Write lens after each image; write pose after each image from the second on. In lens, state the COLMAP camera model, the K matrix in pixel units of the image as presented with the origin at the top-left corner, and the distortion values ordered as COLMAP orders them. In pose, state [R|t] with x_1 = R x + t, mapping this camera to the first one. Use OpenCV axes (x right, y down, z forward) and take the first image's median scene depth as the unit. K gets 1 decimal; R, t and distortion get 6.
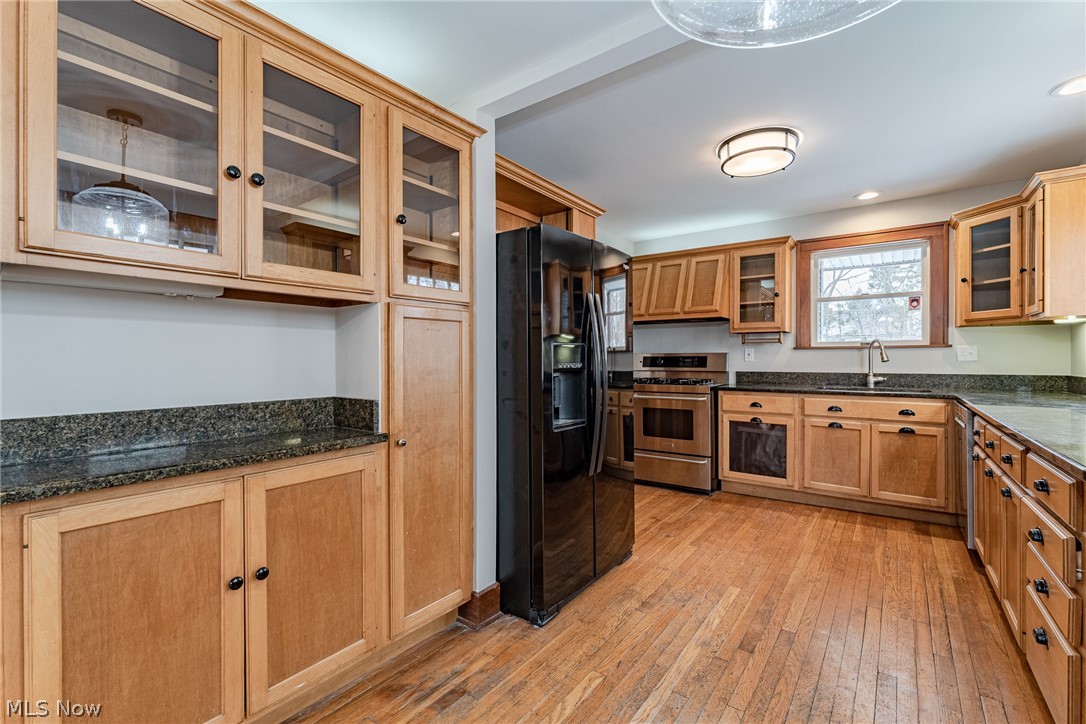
lens RADIAL K [[477.0, 0, 543.0], [0, 477.0, 362.0], [0, 0, 1]] dist [-0.000149, -0.000009]
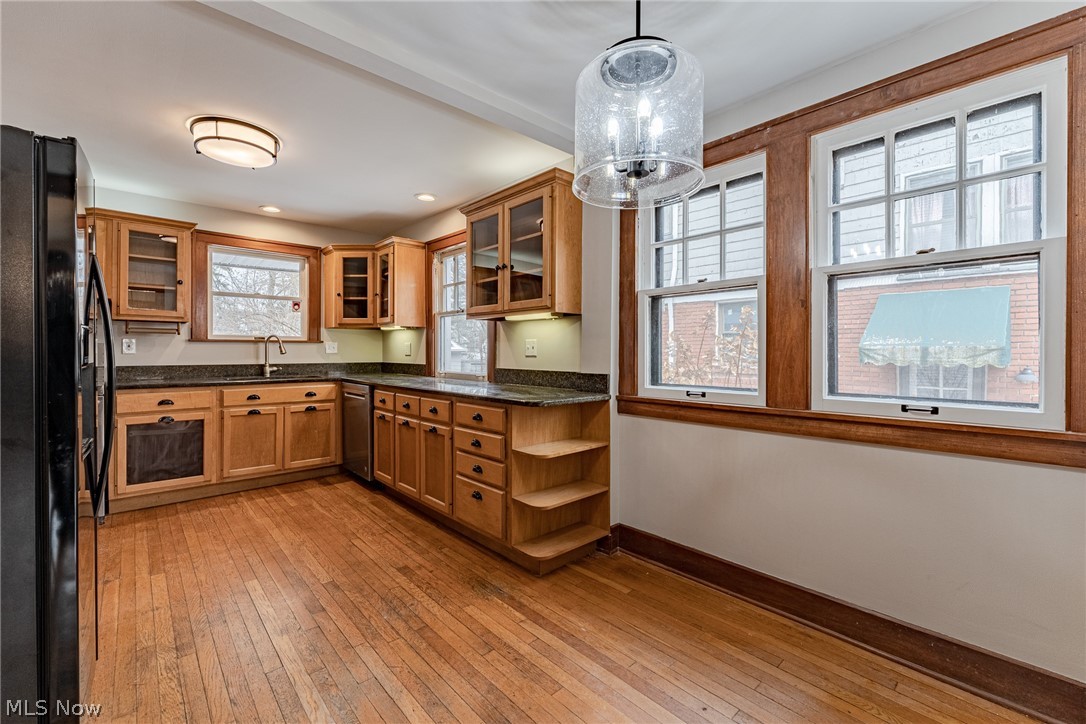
lens RADIAL K [[458.4, 0, 543.4], [0, 458.4, 354.9], [0, 0, 1]] dist [0.000523, -0.000020]
pose [[0.195573, -0.003672, 0.980682, -0.290951], [0.003523, 0.999989, 0.003041, 0.000787], [-0.980683, 0.002860, 0.195584, 0.151271]]
